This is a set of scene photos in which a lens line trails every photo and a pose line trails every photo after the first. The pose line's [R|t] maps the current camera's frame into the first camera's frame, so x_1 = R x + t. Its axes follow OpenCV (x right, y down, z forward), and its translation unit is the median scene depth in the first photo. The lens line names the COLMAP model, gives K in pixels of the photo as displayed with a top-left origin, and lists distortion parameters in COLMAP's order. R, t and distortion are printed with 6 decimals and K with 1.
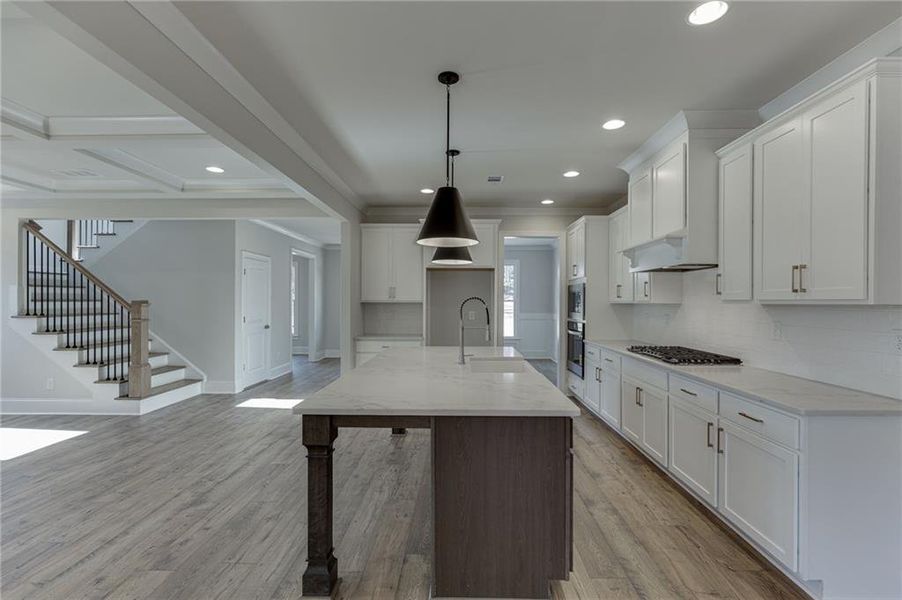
lens RADIAL K [[408.3, 0, 453.6], [0, 408.3, 301.4], [0, 0, 1]] dist [0.005158, 0.000217]
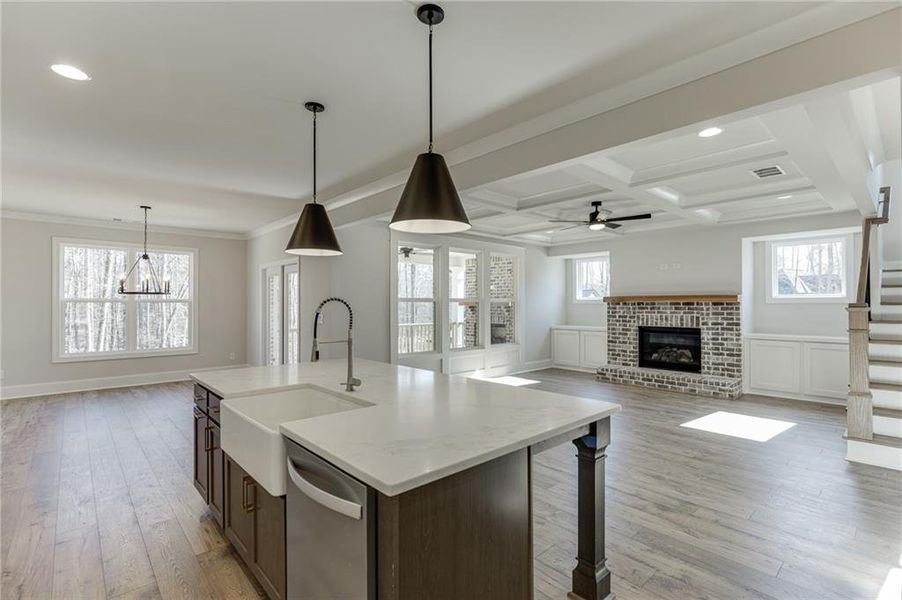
lens RADIAL K [[424.3, 0, 462.1], [0, 424.3, 306.2], [0, 0, 1]] dist [0.003098, 0.000172]
pose [[-0.719466, 0.002498, -0.694523, 0.314795], [0.000639, 0.999995, 0.002934, -0.000131], [0.694527, 0.001667, -0.719464, 1.311425]]
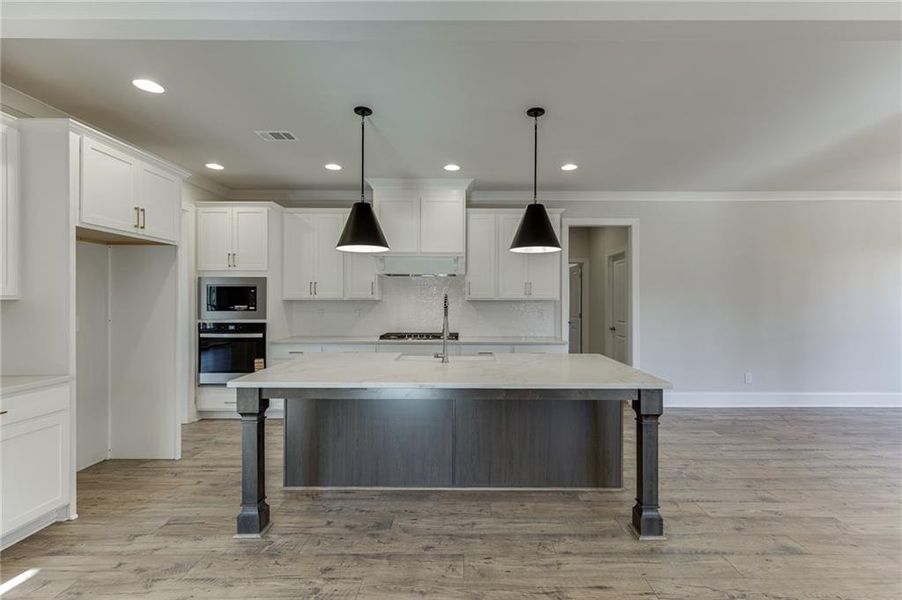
lens RADIAL K [[411.6, 0, 463.1], [0, 411.6, 299.6], [0, 0, 1]] dist [0.008525, 0.000420]
pose [[-0.011328, -0.002438, 0.999933, -0.752827], [-0.002454, 0.999994, 0.002411, 0.000201], [-0.999933, -0.002427, -0.011334, 0.755696]]
